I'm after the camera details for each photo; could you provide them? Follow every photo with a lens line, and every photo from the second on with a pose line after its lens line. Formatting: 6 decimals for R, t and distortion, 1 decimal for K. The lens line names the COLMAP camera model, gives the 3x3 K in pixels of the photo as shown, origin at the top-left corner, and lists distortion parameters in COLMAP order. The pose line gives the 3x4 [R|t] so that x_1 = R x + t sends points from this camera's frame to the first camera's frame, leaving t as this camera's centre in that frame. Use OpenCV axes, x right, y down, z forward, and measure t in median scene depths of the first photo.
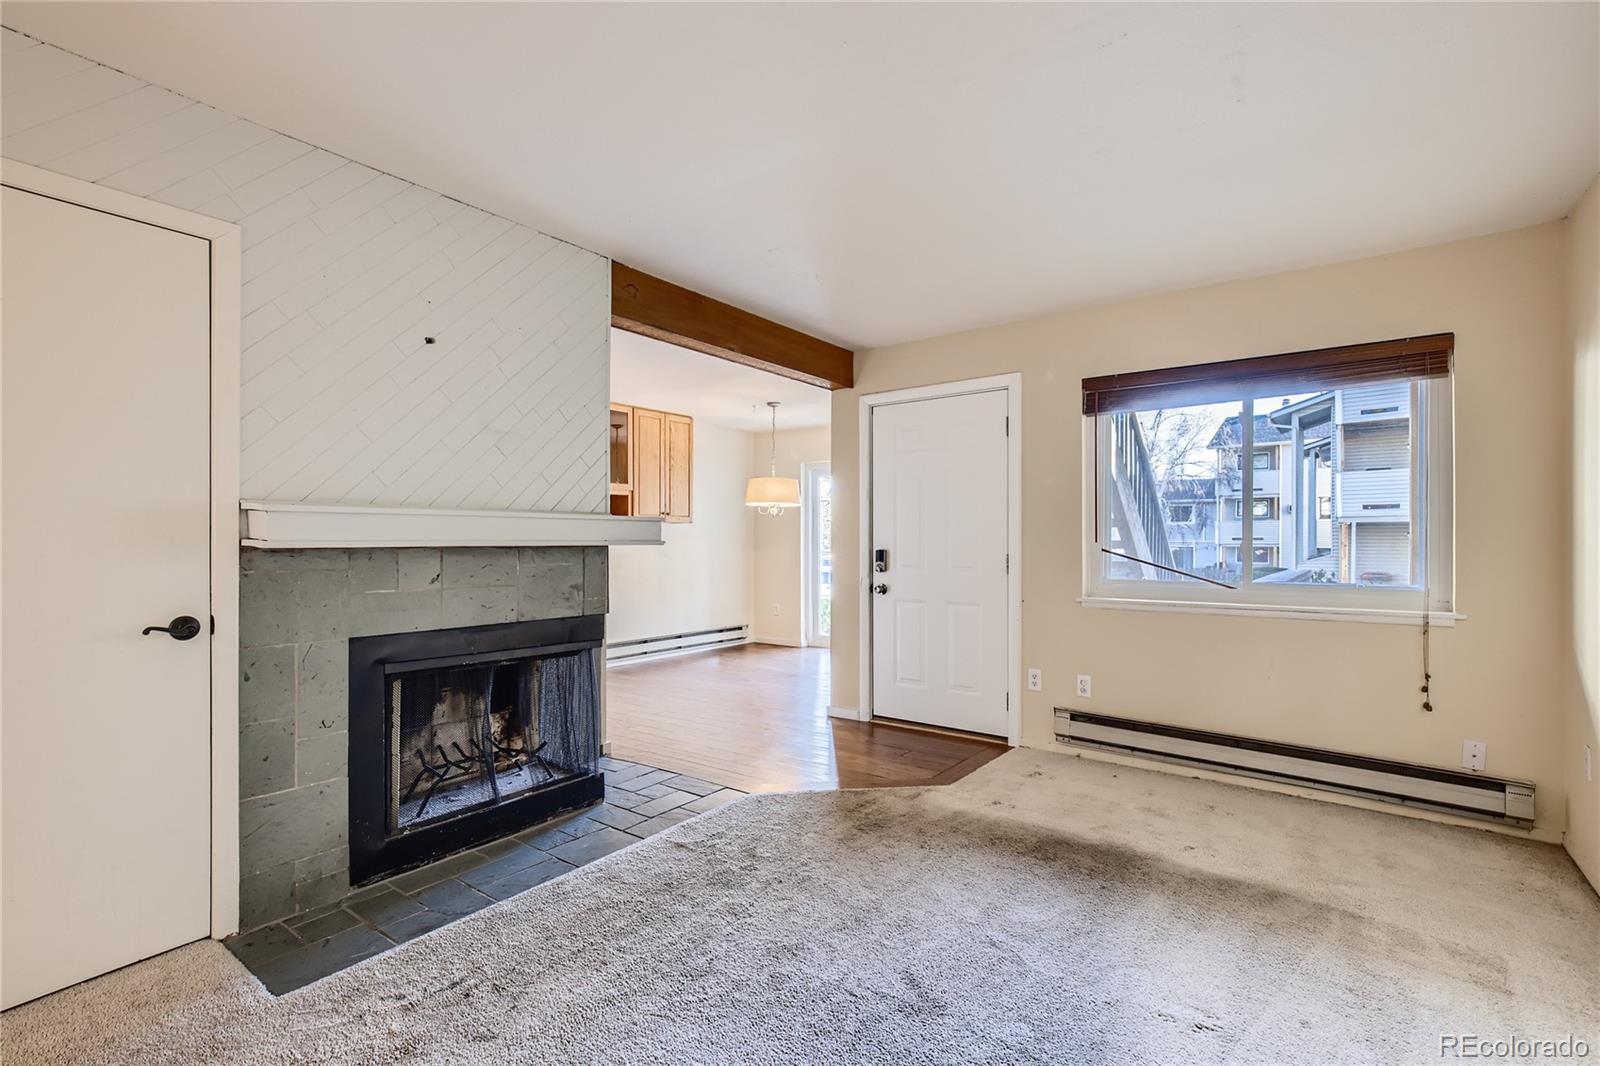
lens RADIAL K [[736.0, 0, 807.6], [0, 736.0, 532.8], [0, 0, 1]] dist [0.001883, 0.004958]
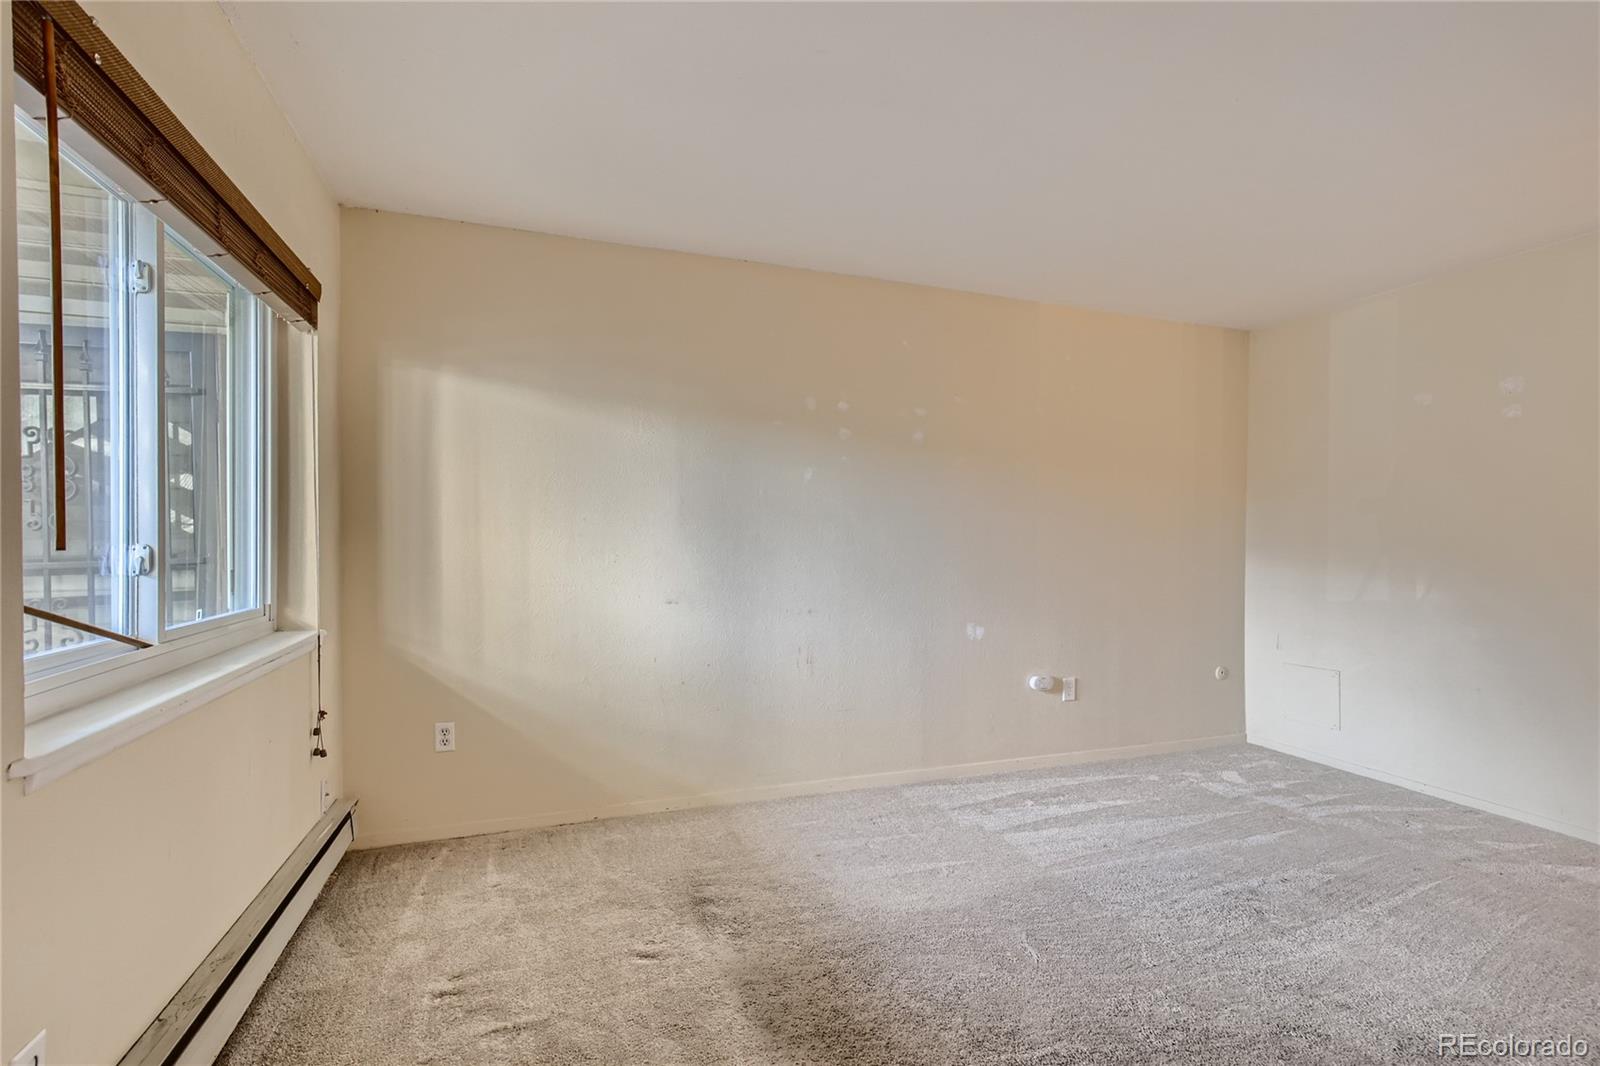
lens RADIAL K [[732.0, 0, 809.8], [0, 732.0, 545.7], [0, 0, 1]] dist [0.000456, 0.005458]
pose [[-0.834362, -0.006455, 0.551179, -0.018918], [-0.007135, 0.999974, 0.000911, 0.011766], [-0.551170, -0.003173, -0.834387, 1.365258]]
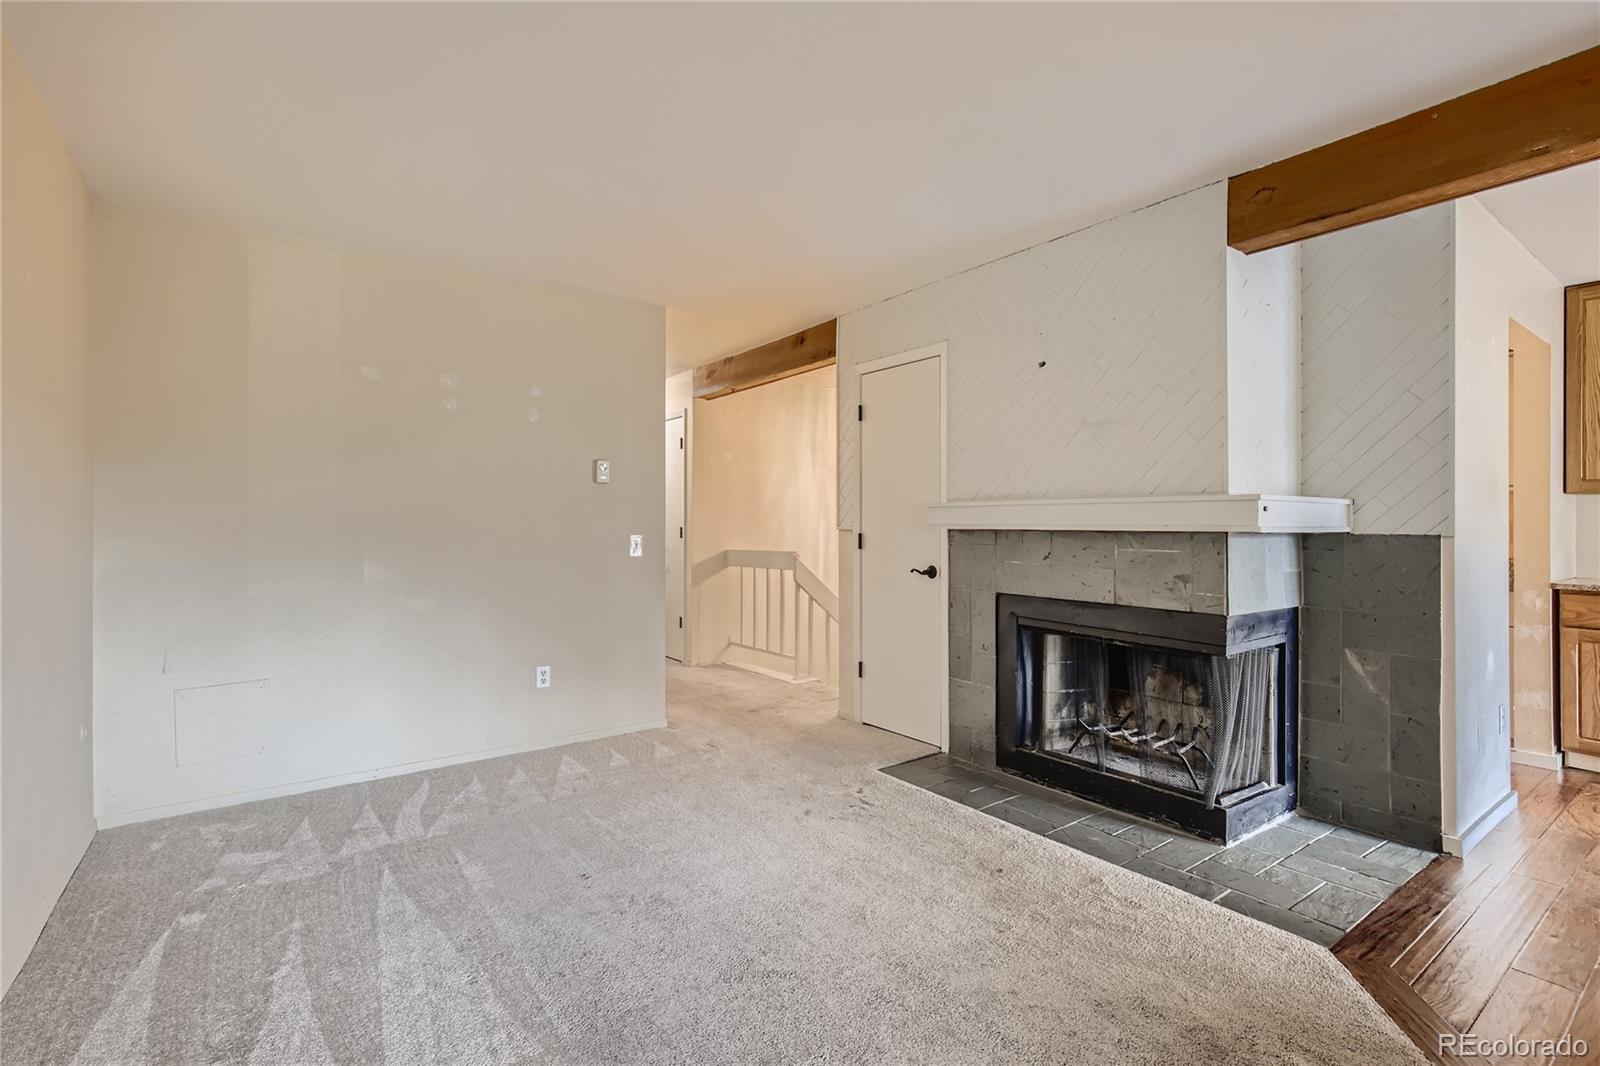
lens RADIAL K [[729.1, 0, 812.0], [0, 729.1, 527.4], [0, 0, 1]] dist [-0.003610, 0.009030]
pose [[-0.278328, 0.001199, -0.960485, 0.666838], [0.001515, 0.999999, 0.000809, 0.011388], [0.960485, -0.001230, -0.278329, 0.835546]]
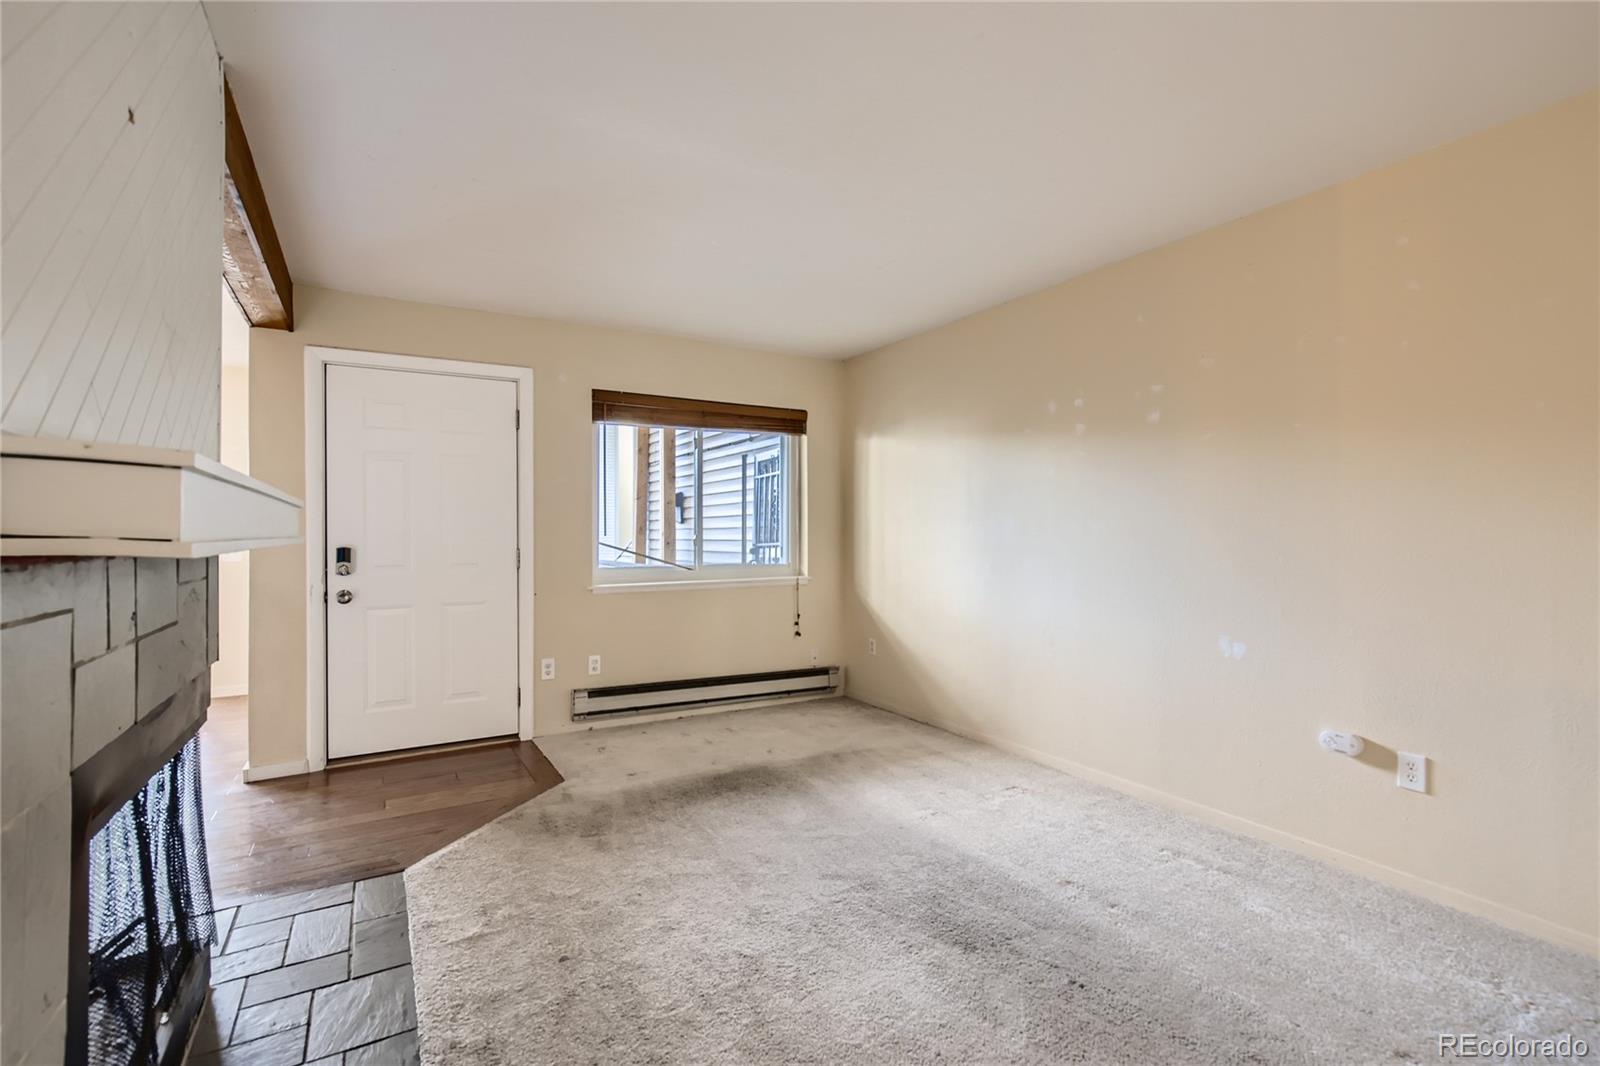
lens RADIAL K [[736.0, 0, 807.6], [0, 736.0, 532.8], [0, 0, 1]] dist [0.001883, 0.004958]
pose [[0.376507, -0.002257, 0.926411, -0.682169], [-0.005836, 0.999971, 0.004808, 0.000613], [-0.926396, -0.007216, 0.376483, 0.361888]]
